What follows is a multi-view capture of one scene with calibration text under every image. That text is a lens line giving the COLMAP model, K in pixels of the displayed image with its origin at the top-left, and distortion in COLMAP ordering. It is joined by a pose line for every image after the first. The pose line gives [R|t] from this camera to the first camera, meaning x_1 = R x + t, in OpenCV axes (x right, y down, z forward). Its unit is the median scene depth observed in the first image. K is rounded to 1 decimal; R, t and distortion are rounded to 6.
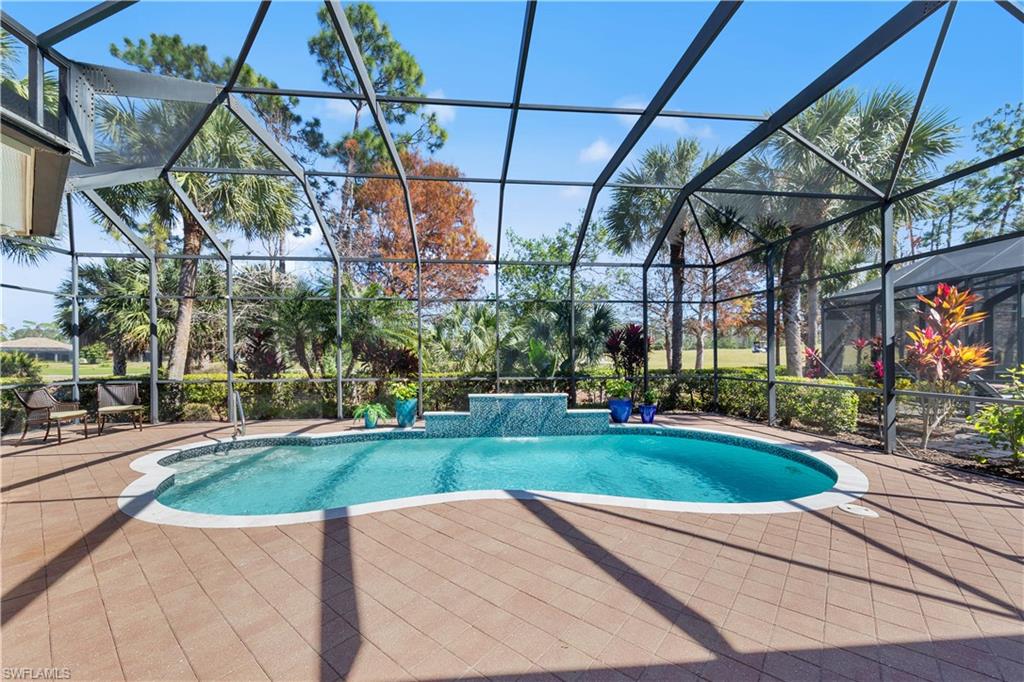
lens RADIAL K [[383.1, 0, 522.5], [0, 383.1, 357.5], [0, 0, 1]] dist [0.003326, 0.000102]
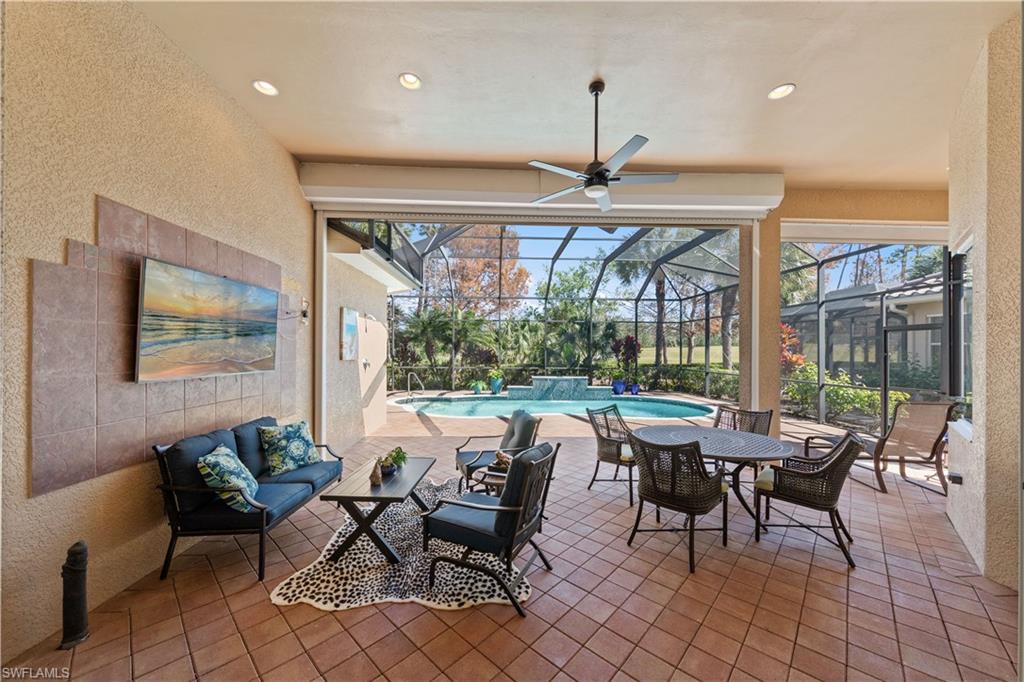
lens RADIAL K [[377.2, 0, 504.0], [0, 377.2, 350.4], [0, 0, 1]] dist [-0.002220, -0.000089]
pose [[0.996088, 0.010390, -0.087759, -0.097889], [-0.009994, 0.999938, 0.004945, -0.027818], [0.087805, -0.004048, 0.996129, -0.639399]]
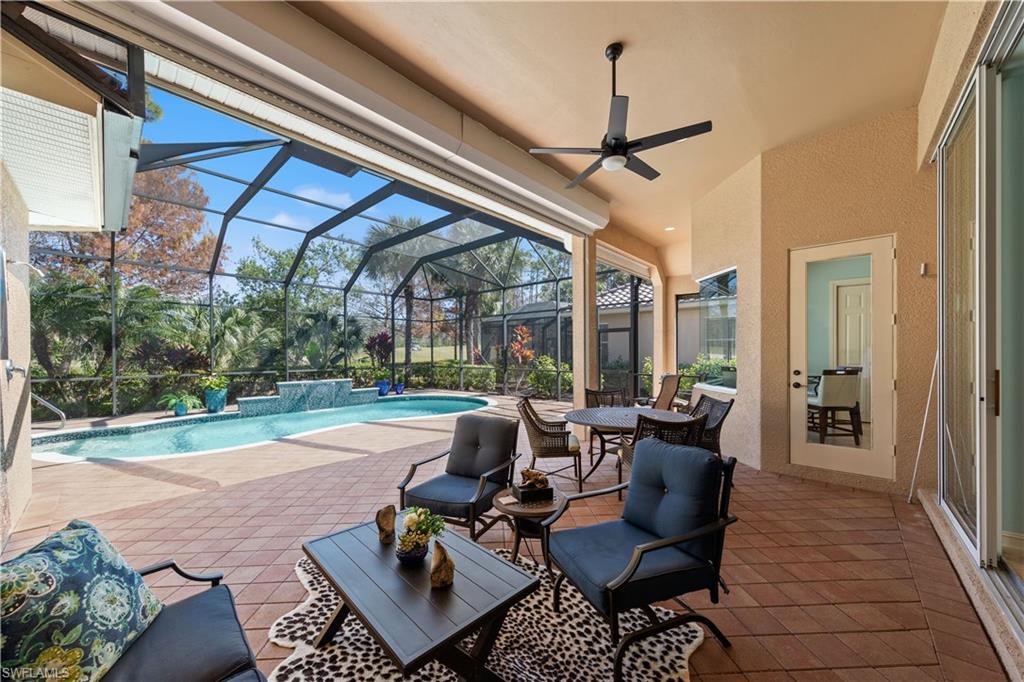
lens RADIAL K [[377.2, 0, 507.0], [0, 377.2, 353.4], [0, 0, 1]] dist [-0.002220, -0.000089]
pose [[0.740814, -0.001162, 0.671709, -0.360115], [-0.000604, 0.999997, 0.002397, -0.008656], [-0.671710, -0.002182, 0.740811, -0.440179]]
